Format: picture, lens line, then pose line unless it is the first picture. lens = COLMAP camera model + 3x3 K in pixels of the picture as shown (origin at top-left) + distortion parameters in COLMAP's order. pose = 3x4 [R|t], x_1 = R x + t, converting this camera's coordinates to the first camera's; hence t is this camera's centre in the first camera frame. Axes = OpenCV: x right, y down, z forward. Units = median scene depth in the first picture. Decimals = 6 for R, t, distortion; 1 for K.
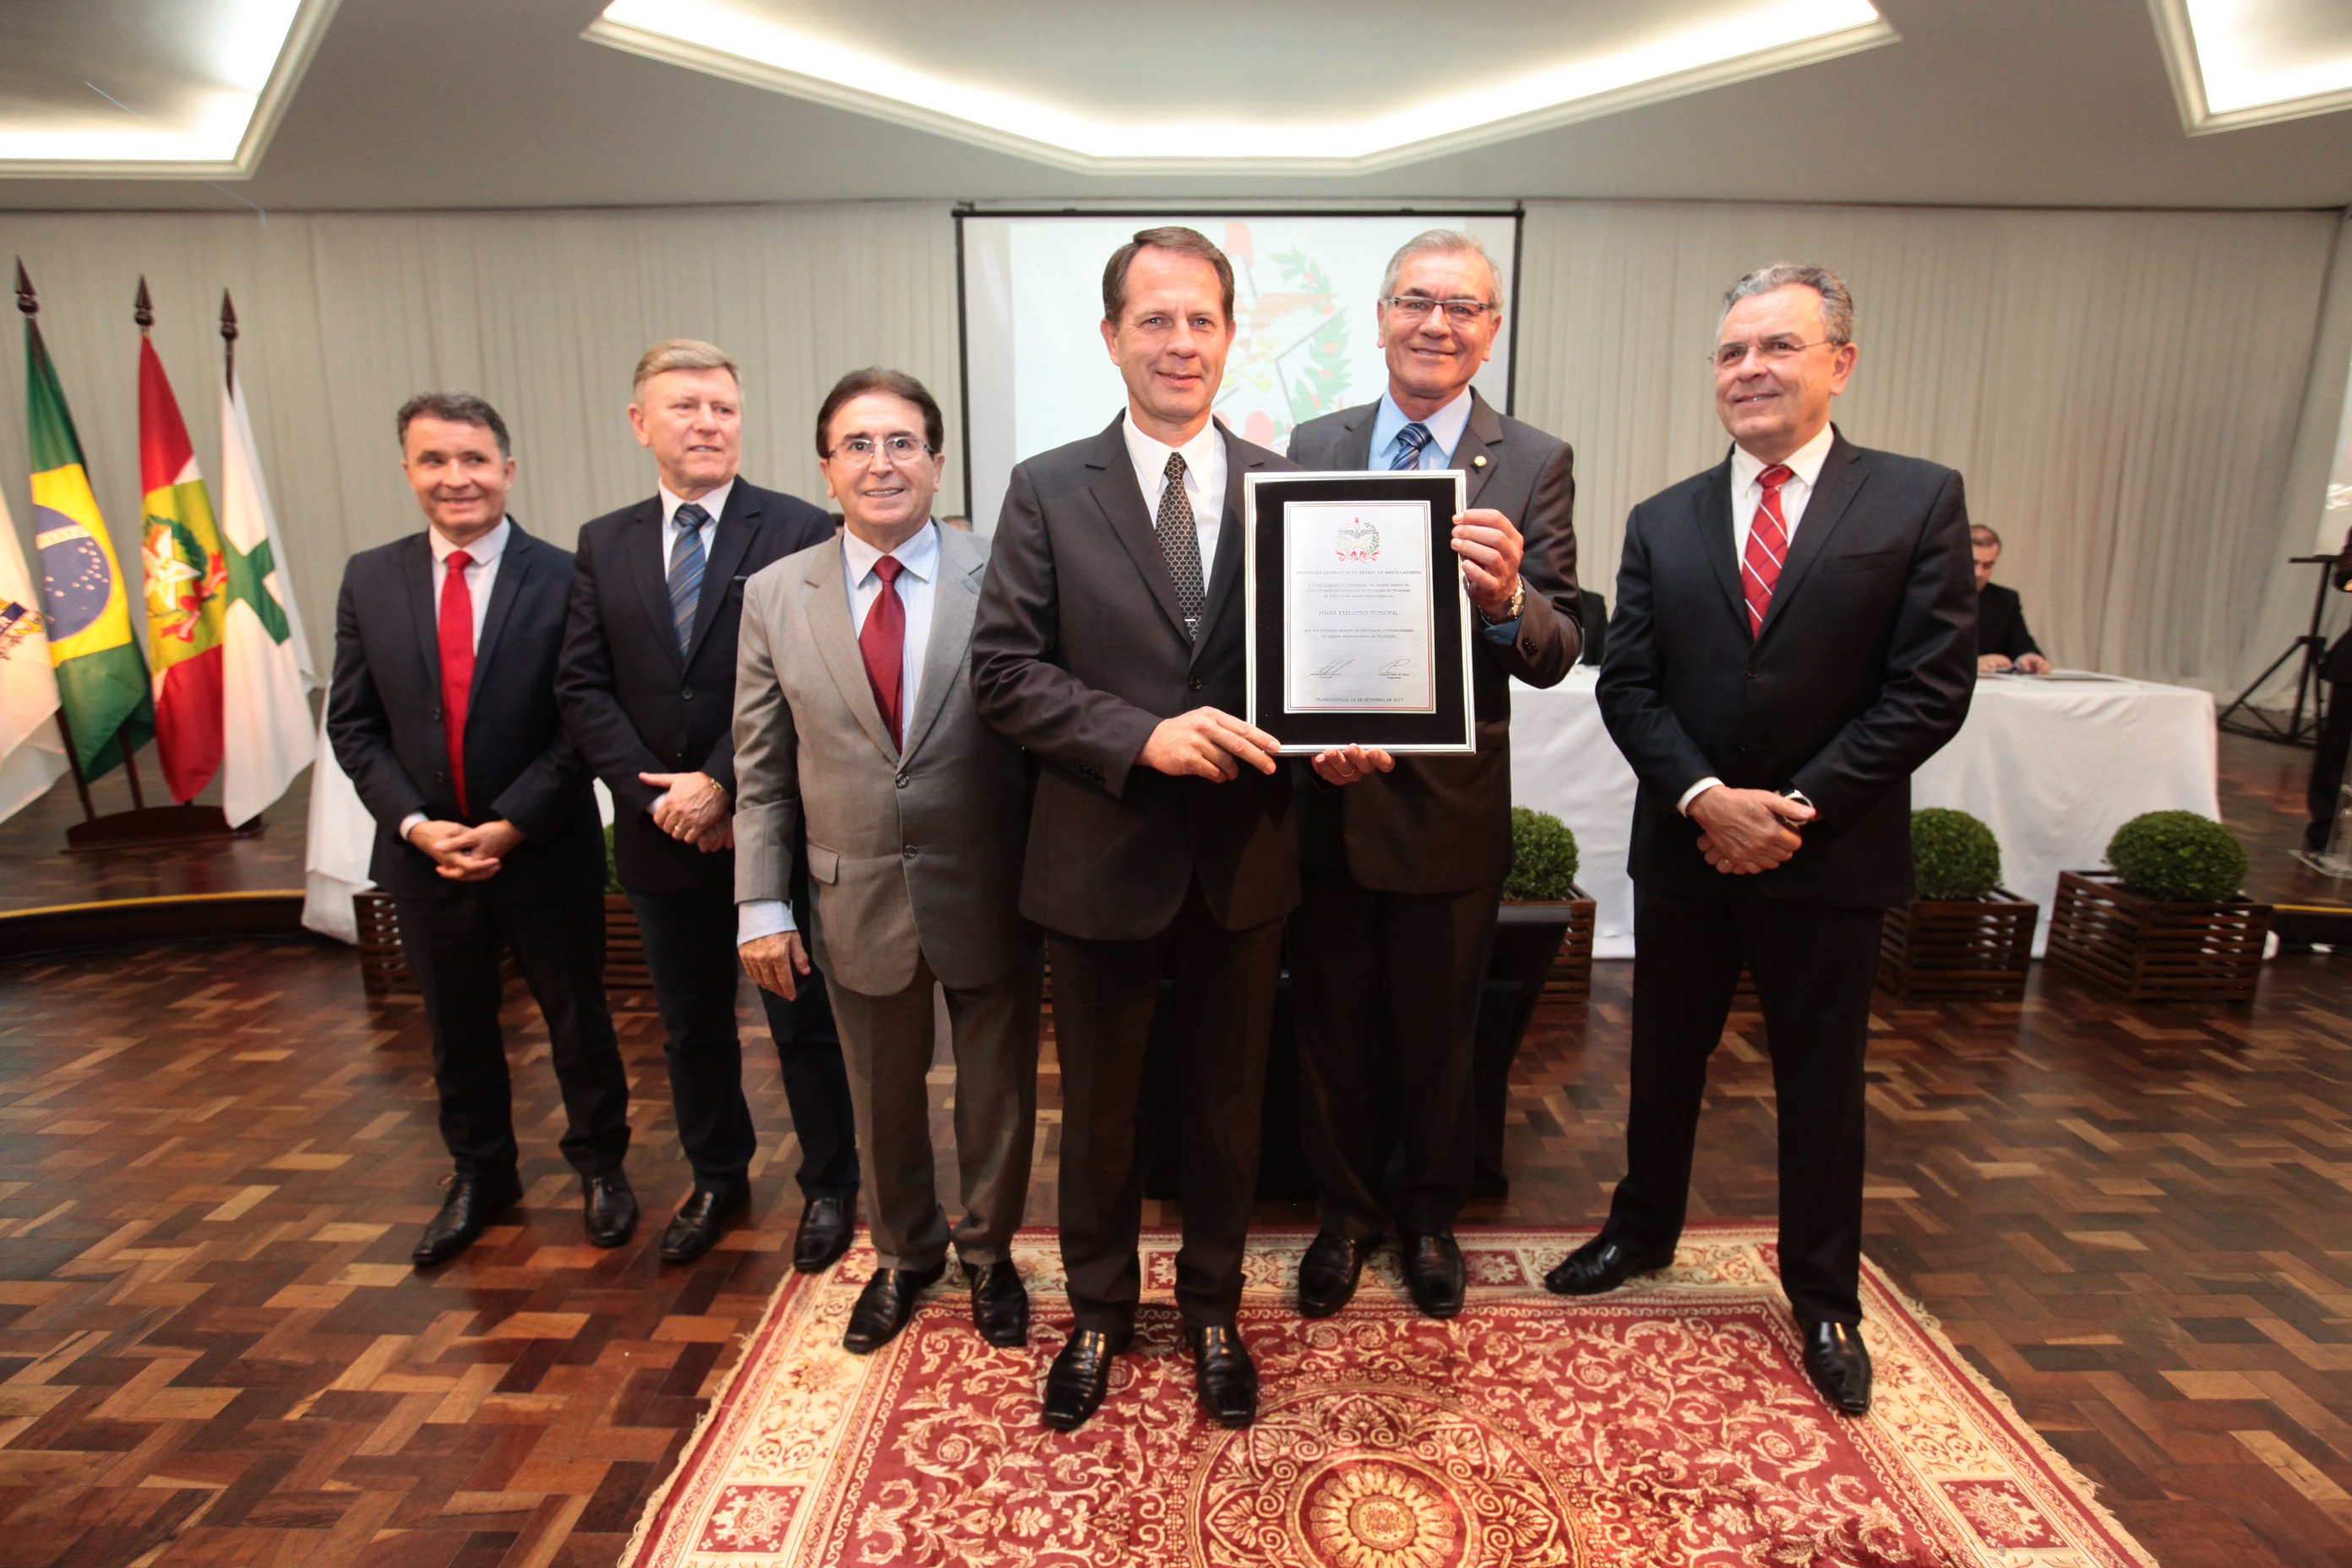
lens RADIAL K [[1187.0, 0, 1181.0], [0, 1187.0, 780.1], [0, 0, 1]] dist [-0.038538, 0.017721]
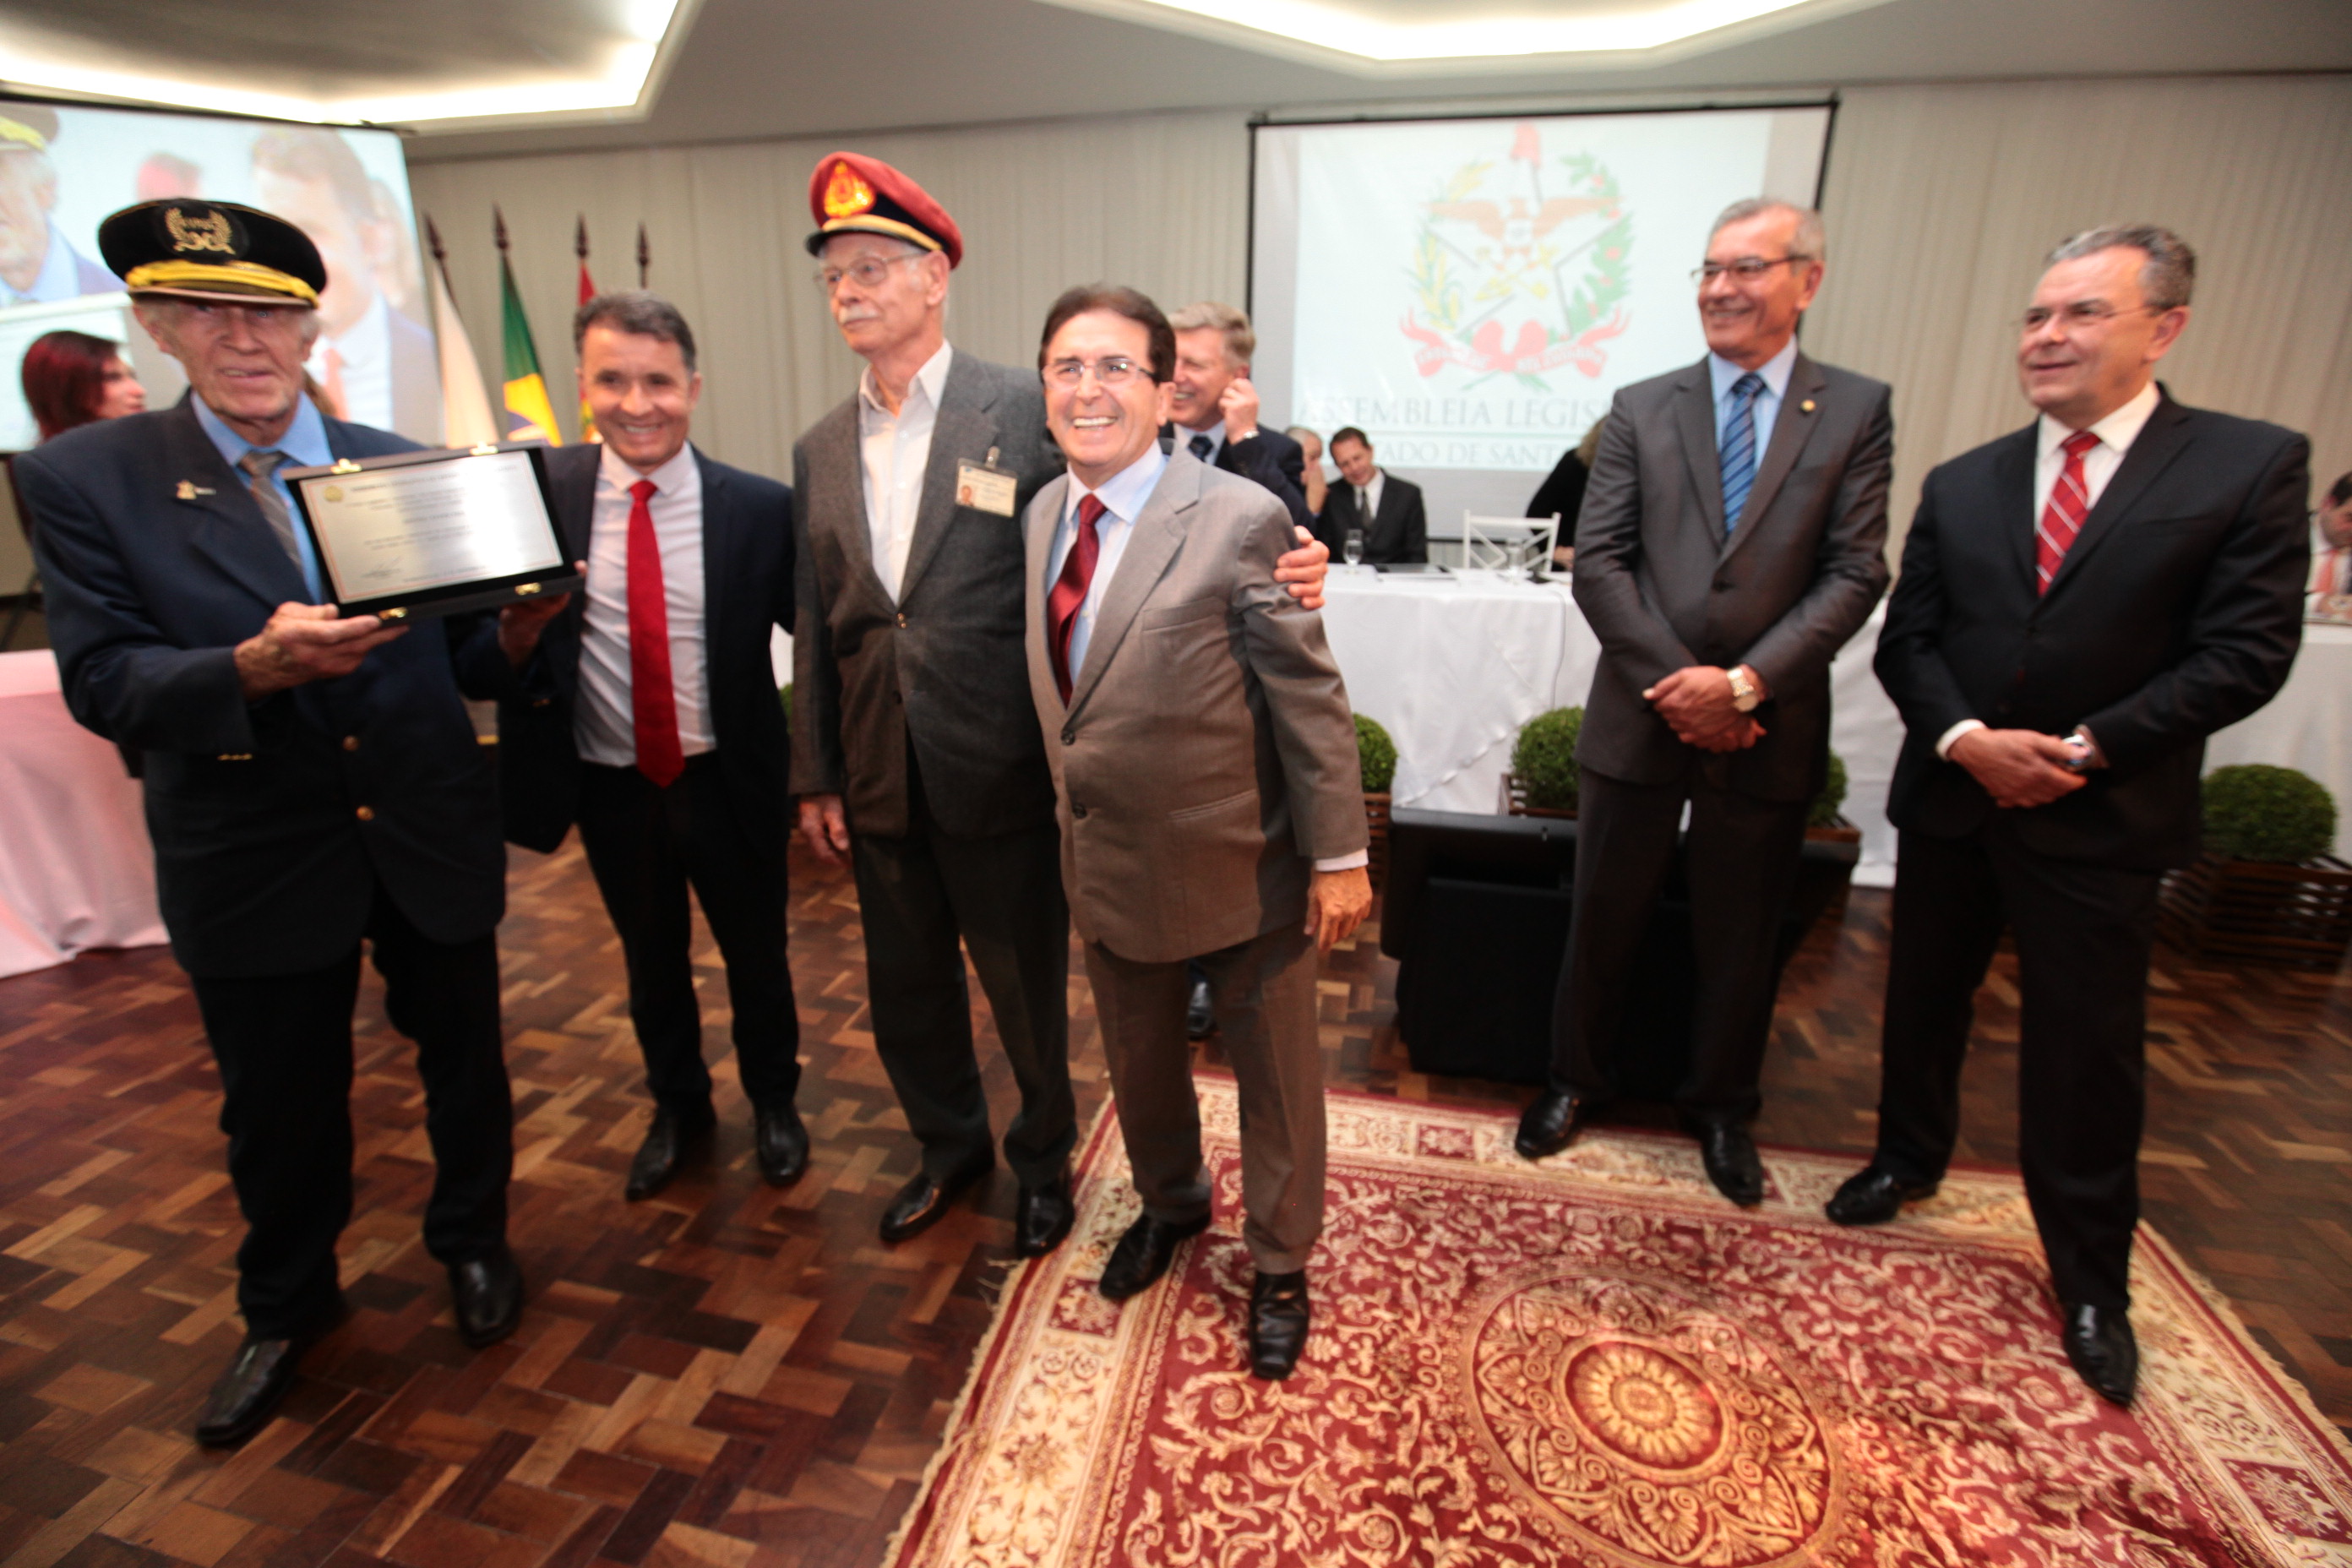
lens RADIAL K [[1073.7, 0, 1179.5], [0, 1073.7, 782.8], [0, 0, 1]] dist [-0.039069, 0.009413]
pose [[0.978253, 0.073724, -0.193873, -0.093394], [-0.050755, 0.991368, 0.120887, -0.036695], [0.201112, -0.108418, 0.973550, 0.009088]]
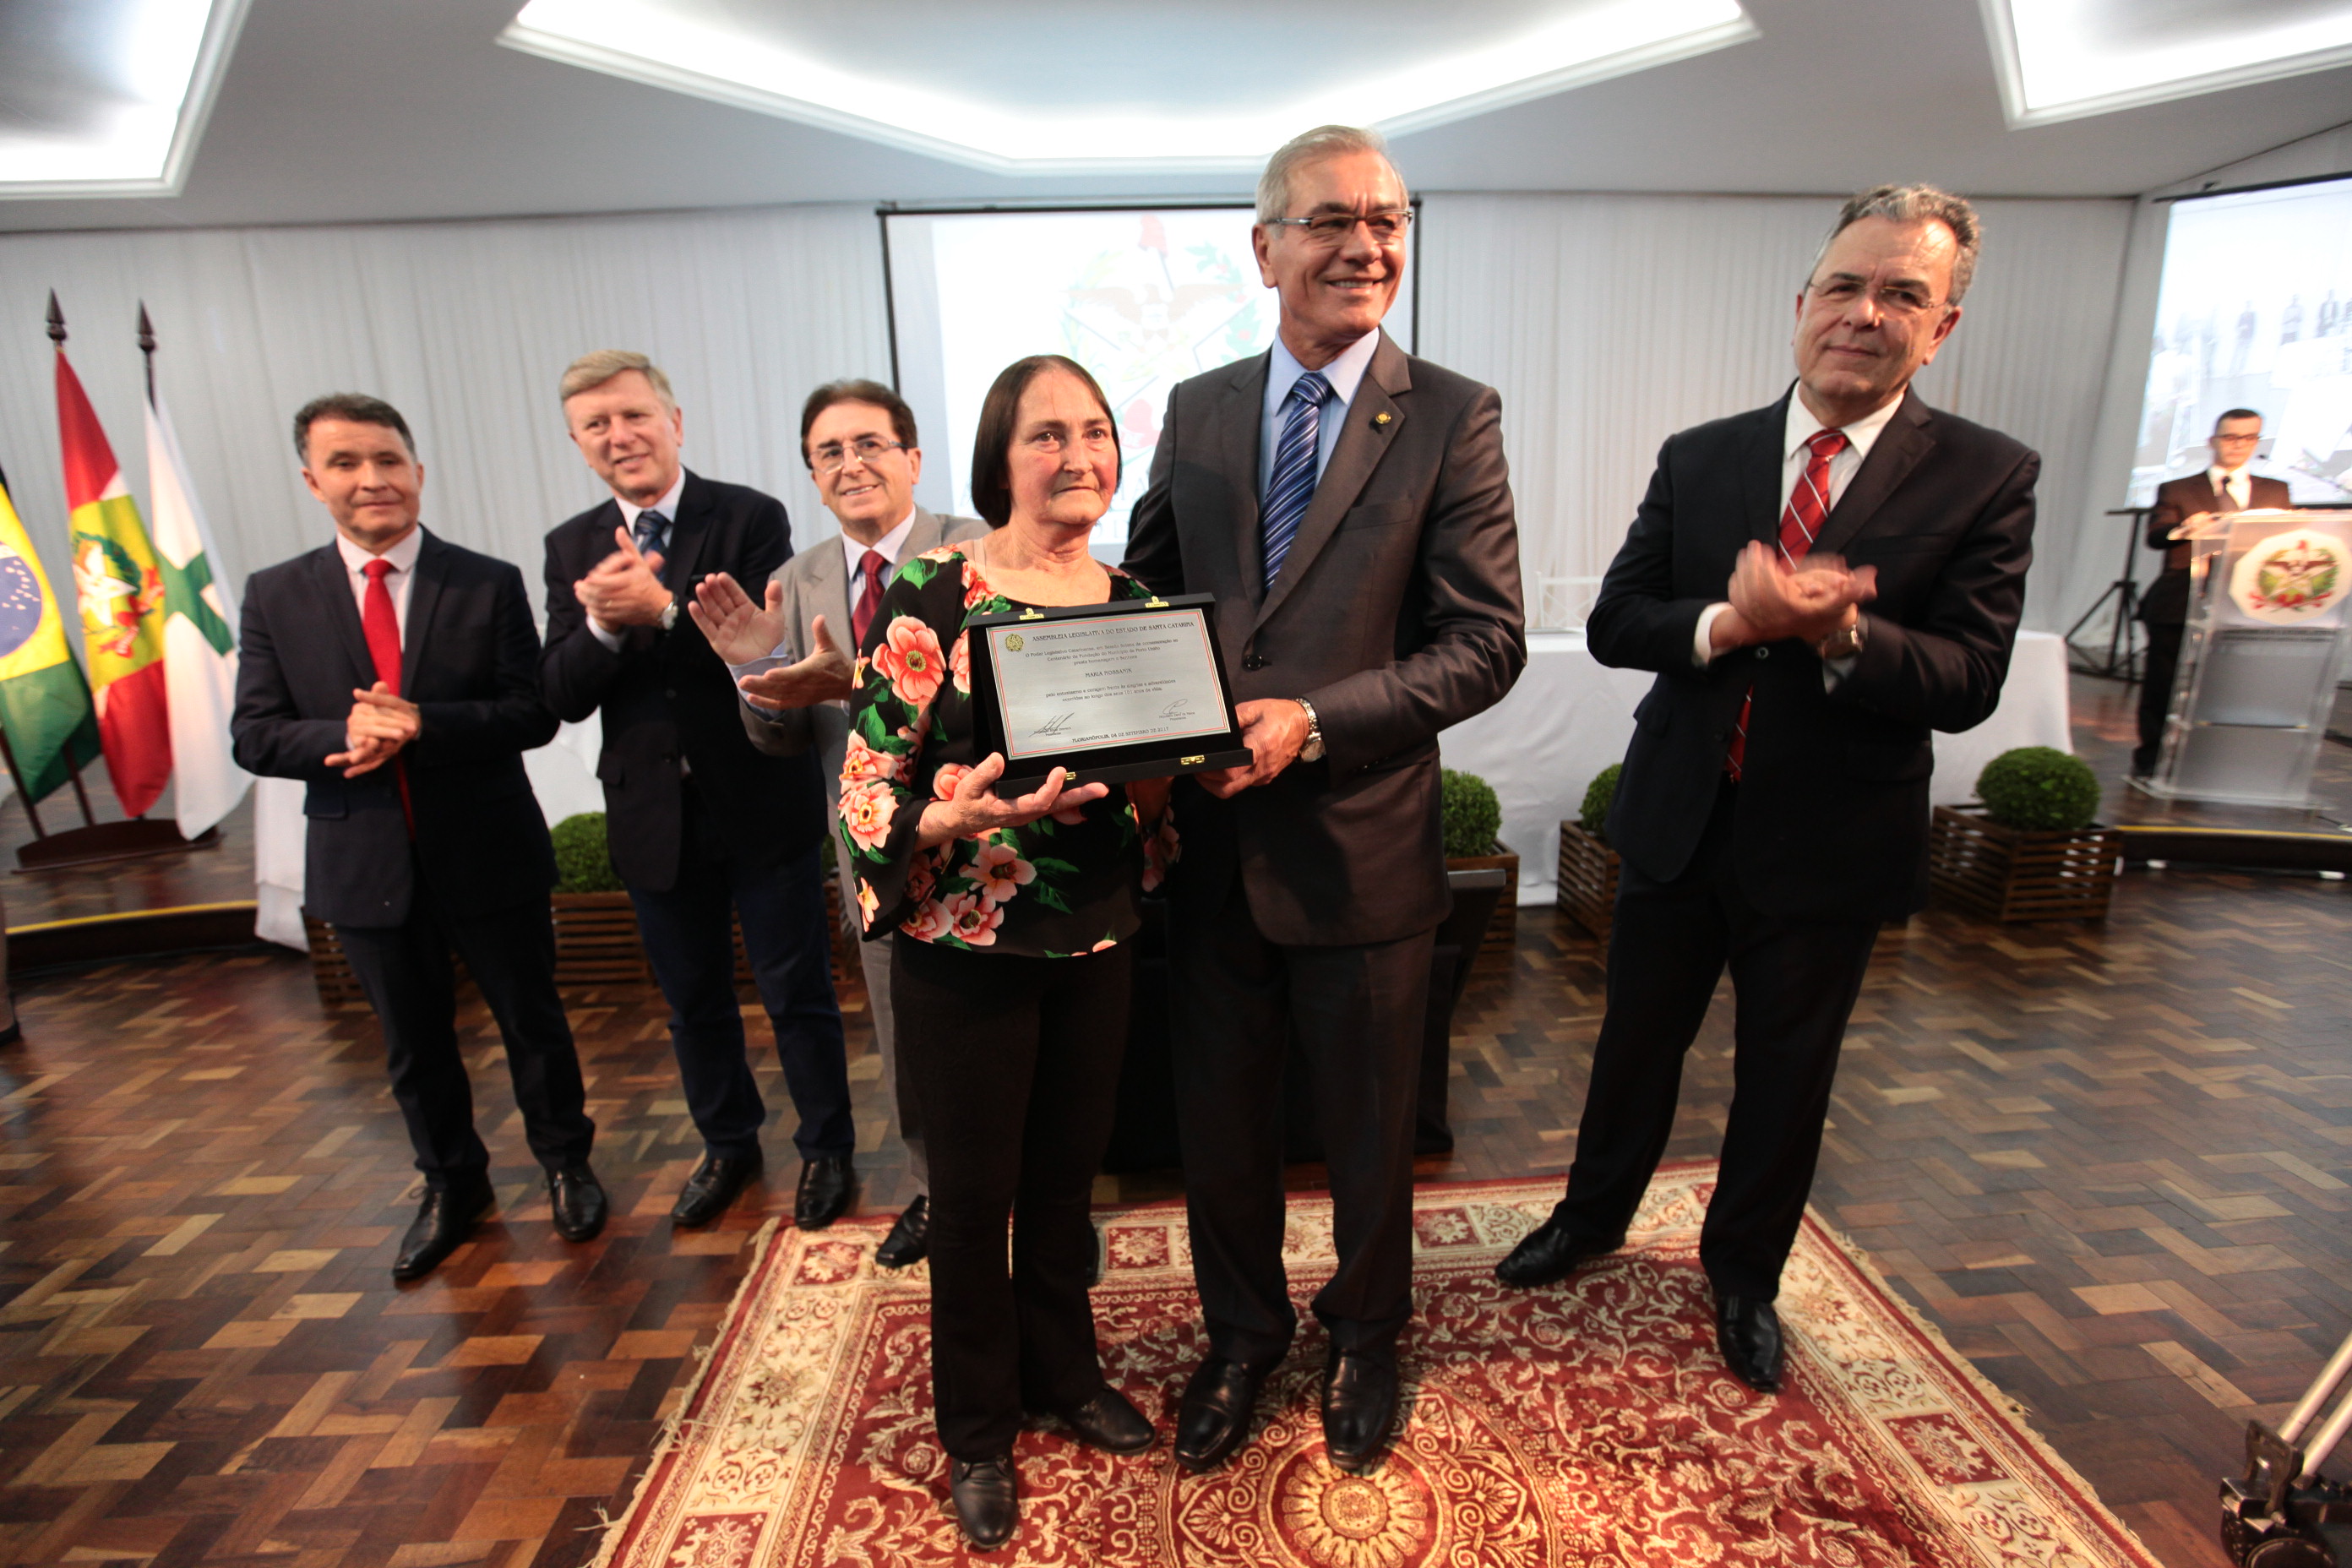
lens RADIAL K [[1081.2, 0, 1181.8], [0, 1081.2, 780.6], [0, 0, 1]] dist [-0.040275, 0.011662]
pose [[0.997555, -0.043474, 0.054715, 0.002153], [0.041483, 0.998453, 0.037029, -0.023352], [-0.056240, -0.034668, 0.997815, 0.110699]]
